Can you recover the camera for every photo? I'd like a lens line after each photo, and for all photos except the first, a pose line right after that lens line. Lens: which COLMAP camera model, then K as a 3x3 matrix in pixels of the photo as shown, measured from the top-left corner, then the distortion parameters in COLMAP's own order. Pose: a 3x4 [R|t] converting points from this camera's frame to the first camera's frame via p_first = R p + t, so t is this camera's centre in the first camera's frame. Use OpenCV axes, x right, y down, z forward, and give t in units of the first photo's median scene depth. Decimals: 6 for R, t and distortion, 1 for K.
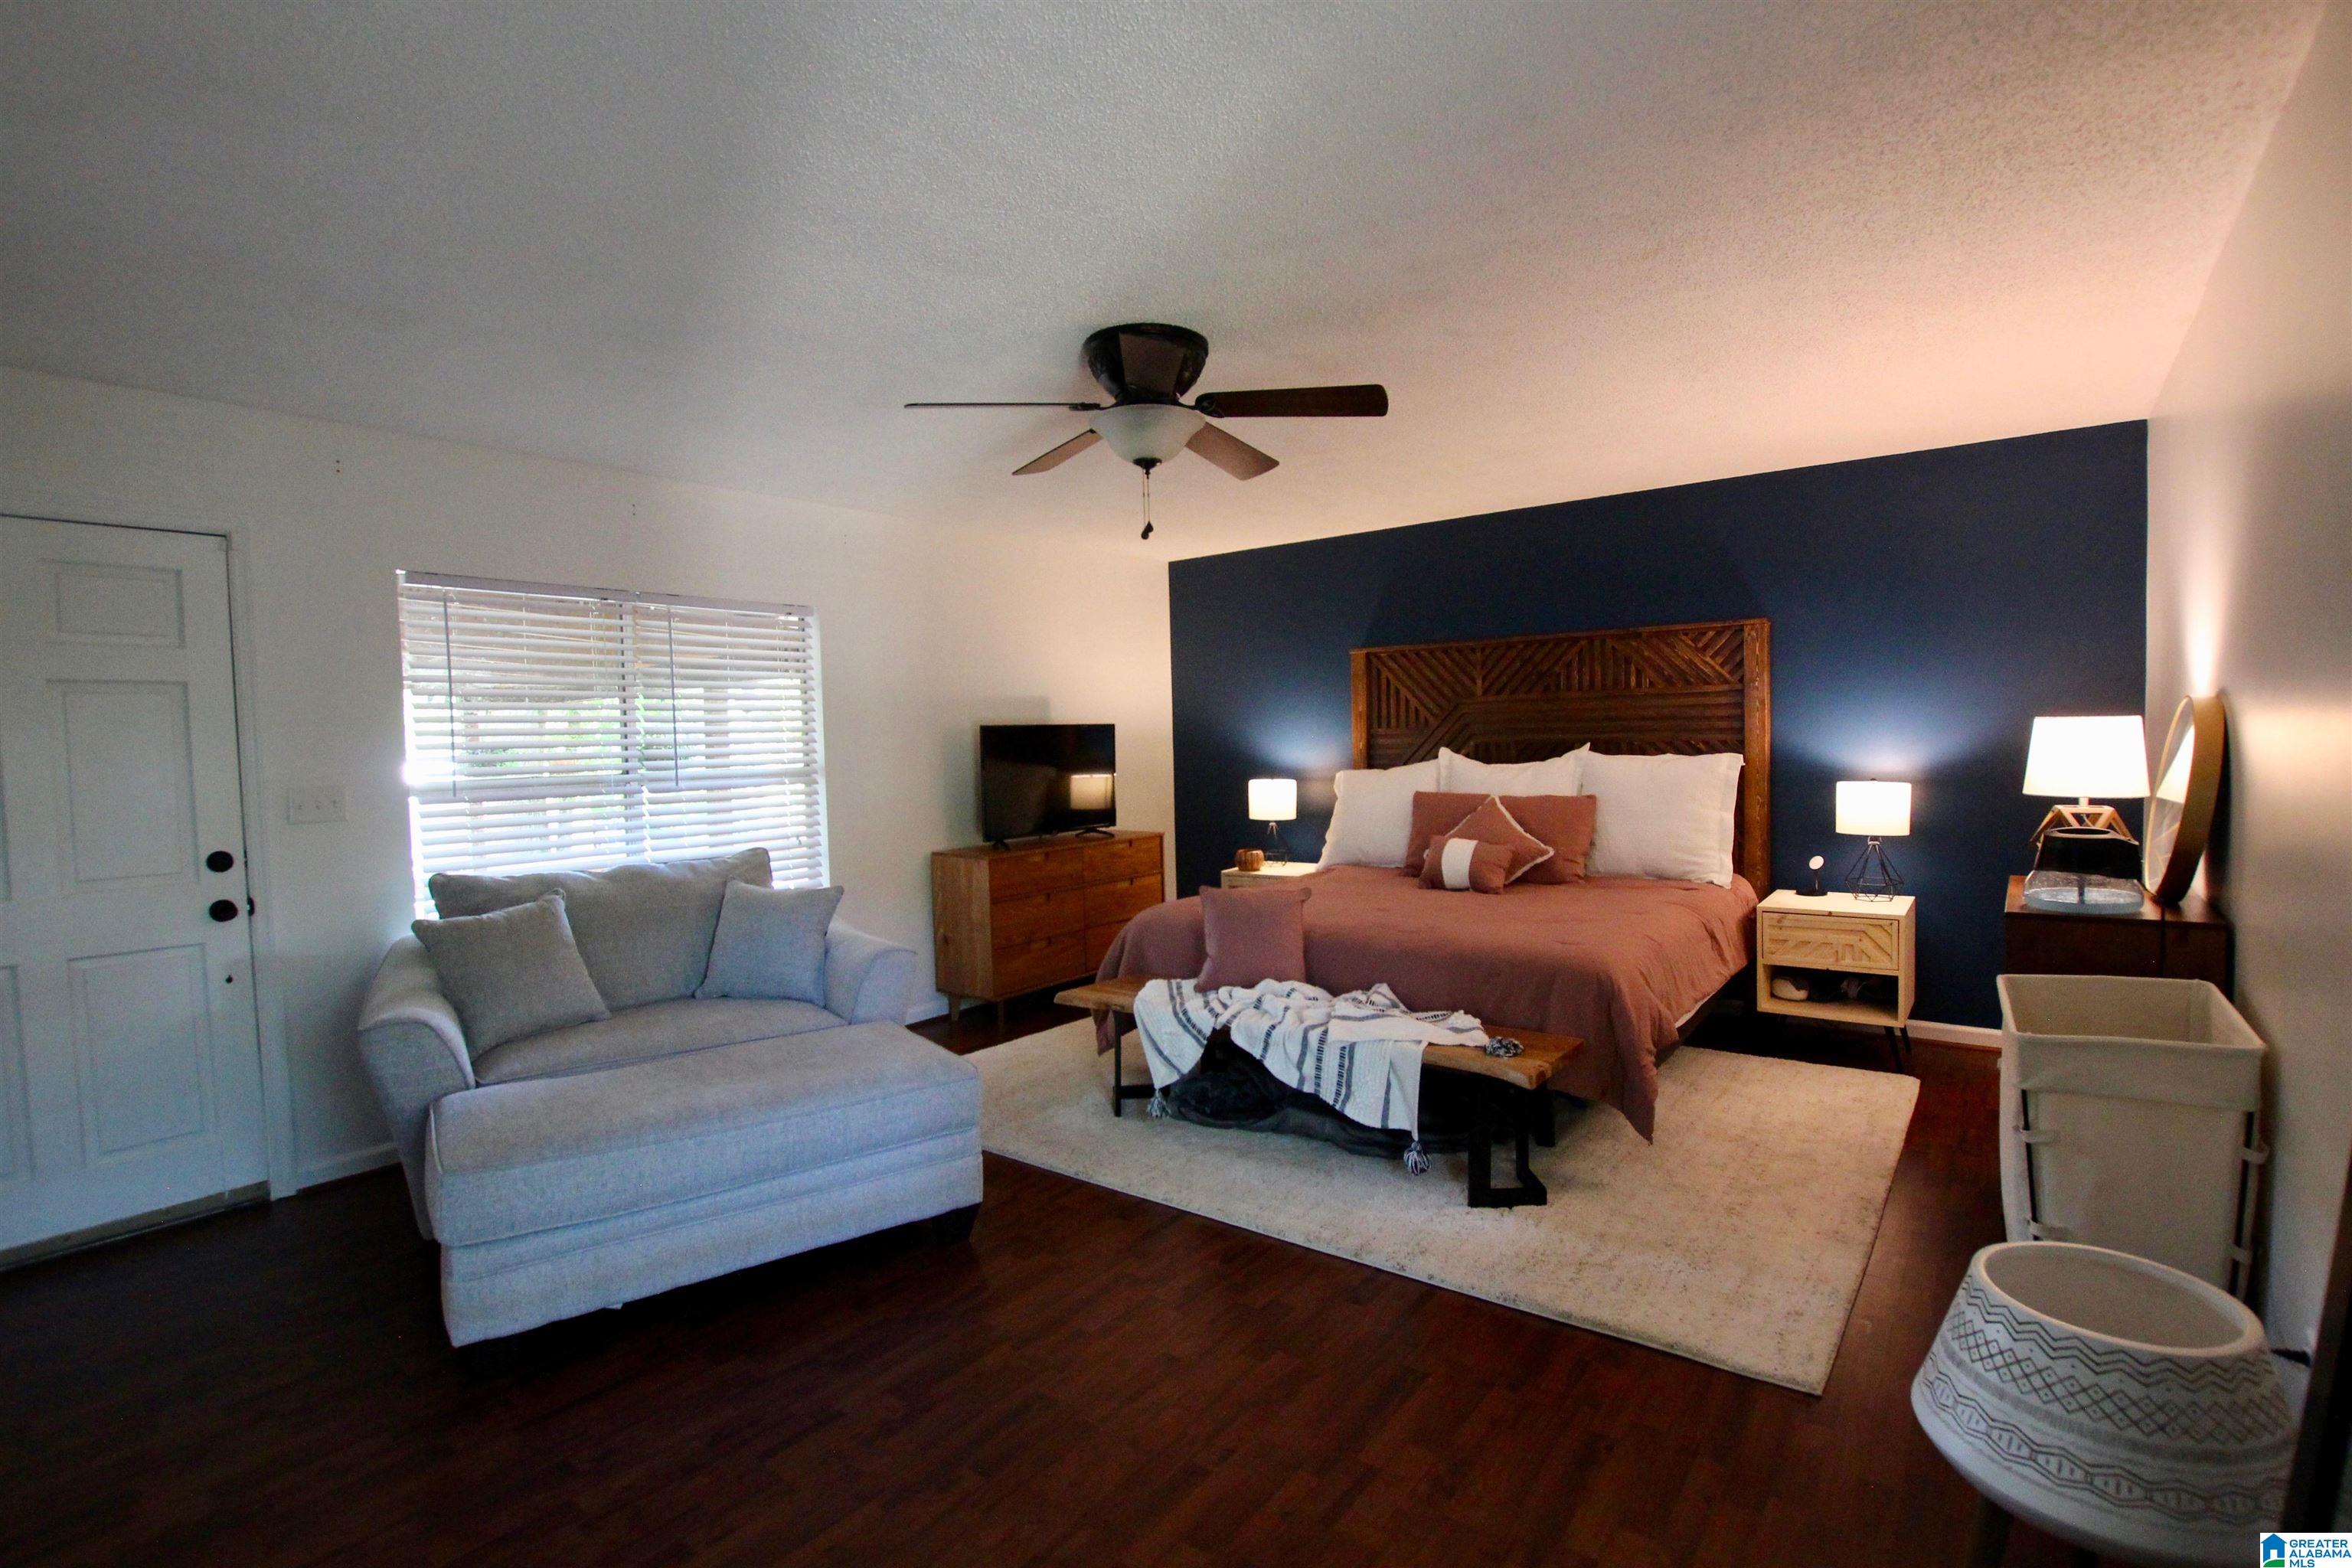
lens RADIAL K [[1096.9, 0, 1188.3], [0, 1096.9, 784.2], [0, 0, 1]] dist [-0.038695, 0.010880]
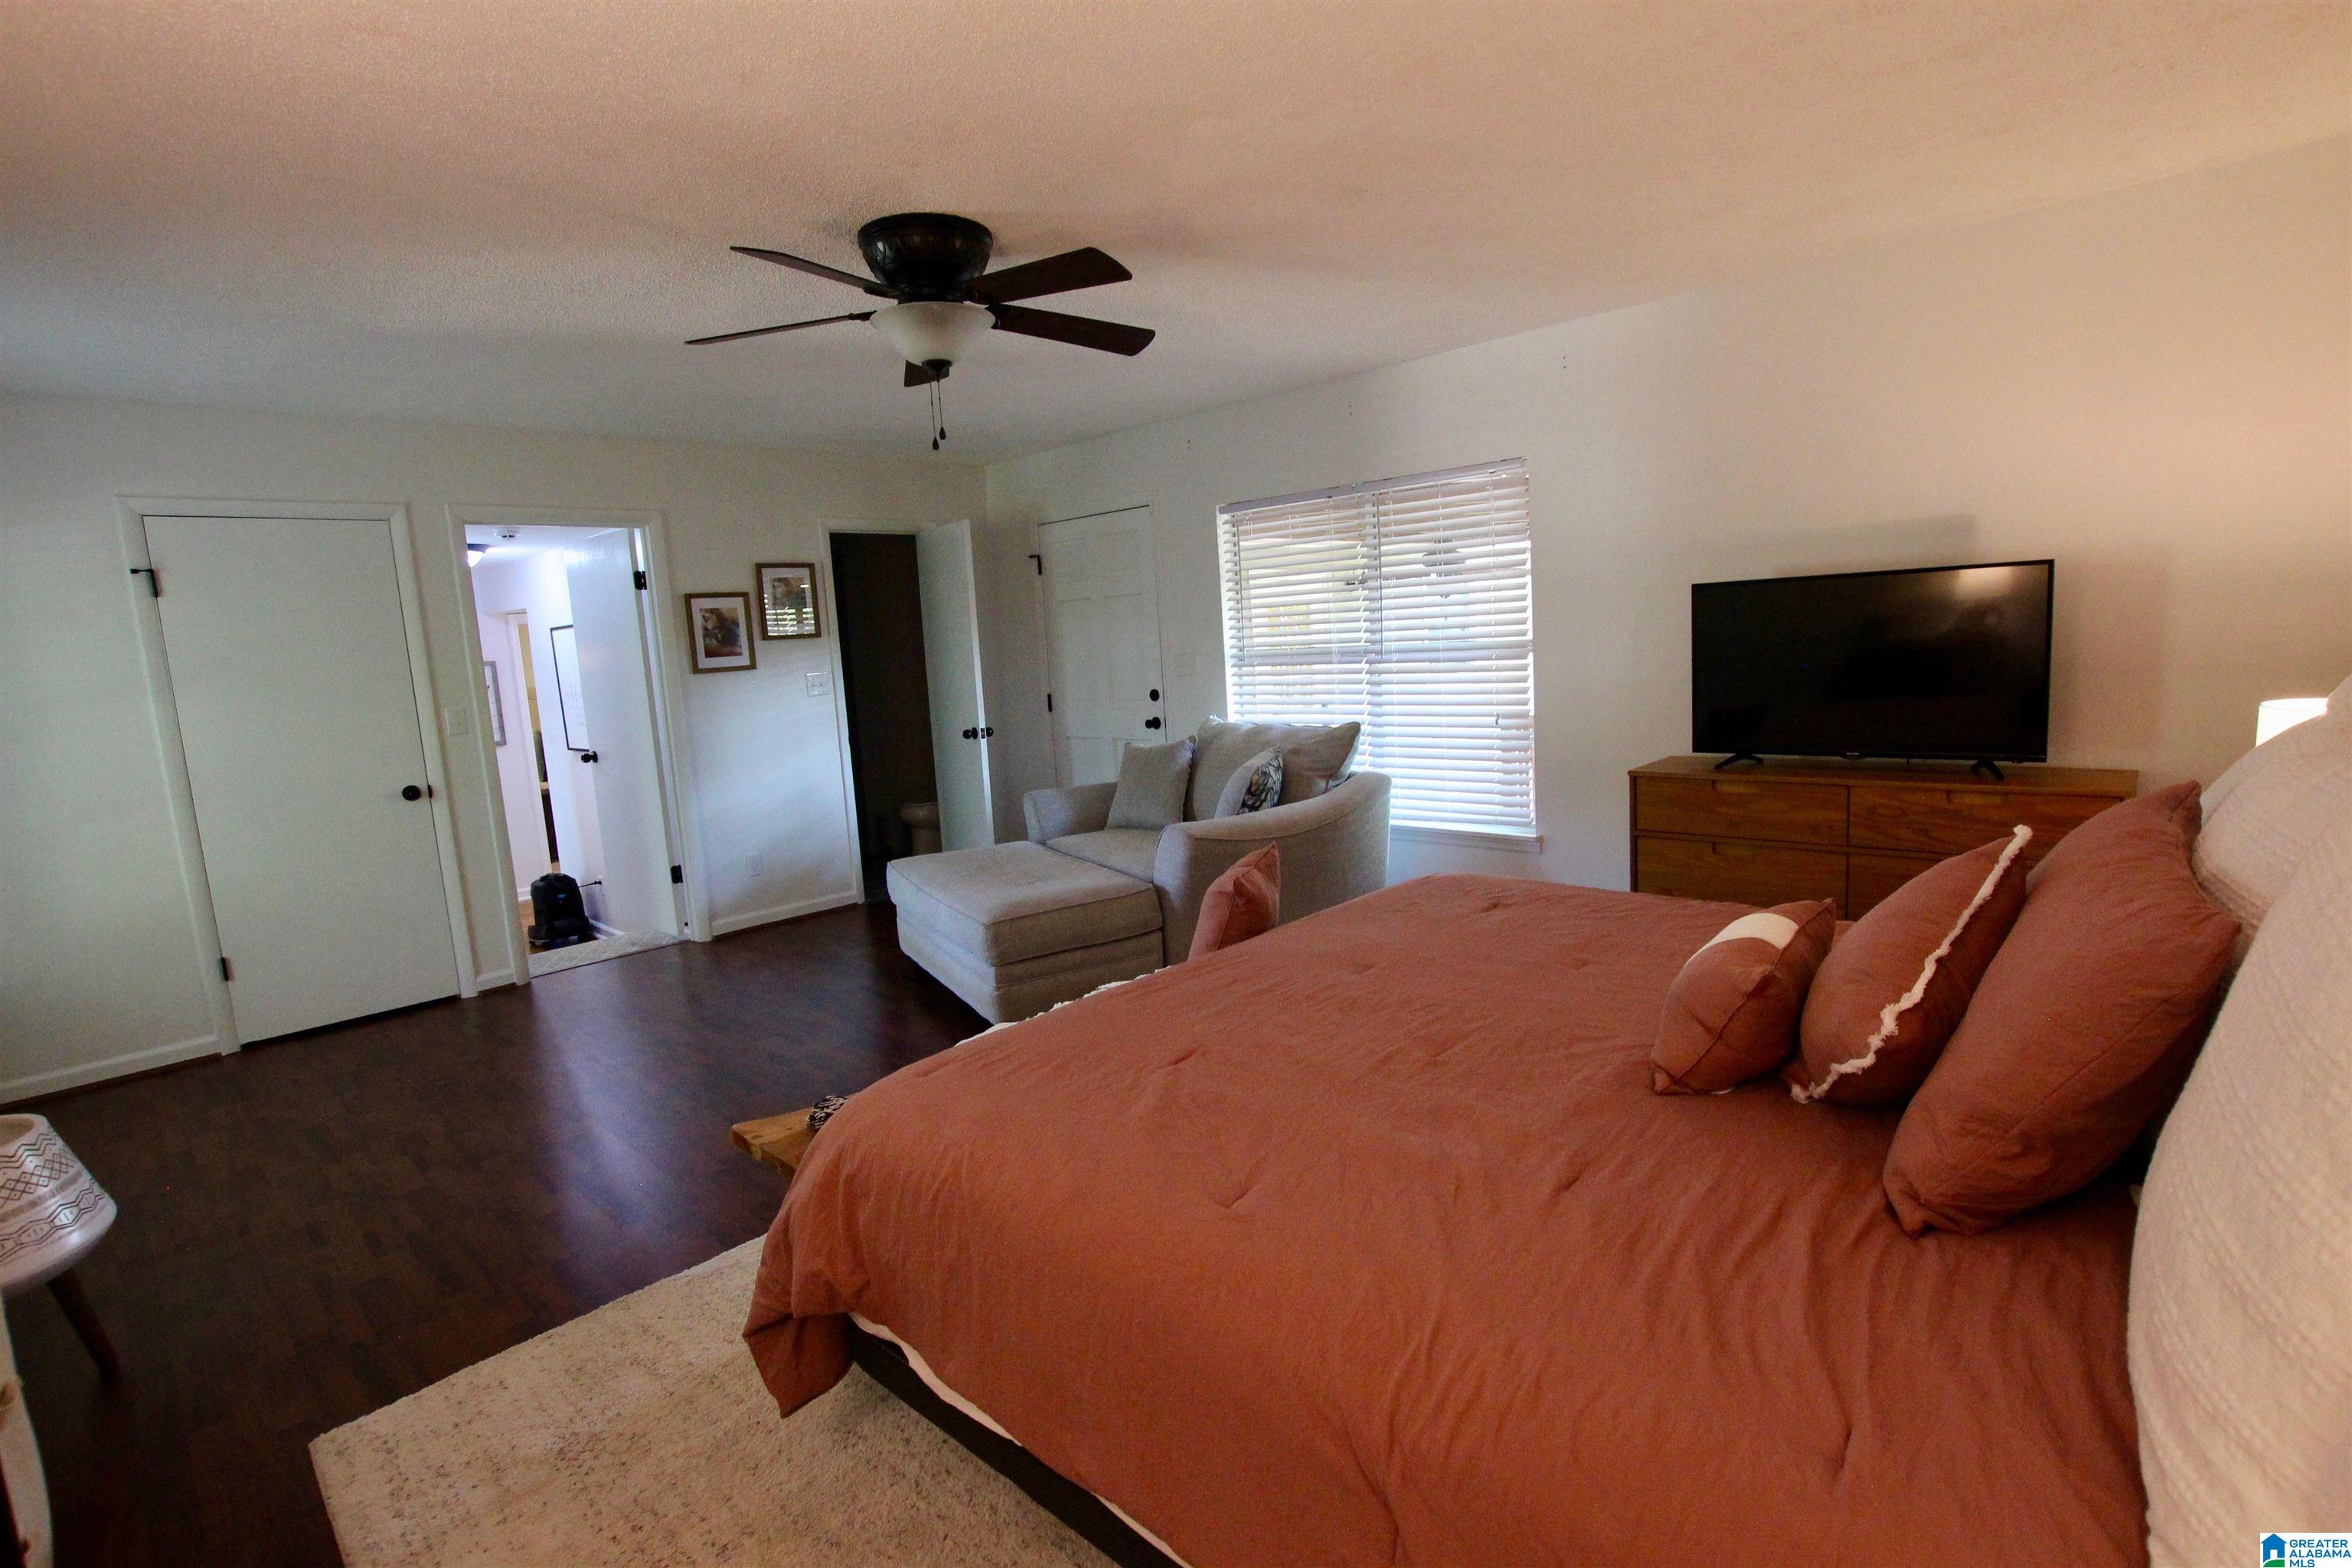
lens RADIAL K [[1096.9, 0, 1188.3], [0, 1096.9, 784.2], [0, 0, 1]] dist [-0.038695, 0.010880]
pose [[-0.090471, 0.169111, -0.981436, 0.599879], [0.021511, 0.985579, 0.167842, -0.057629], [0.995667, -0.005926, -0.092804, 0.833551]]
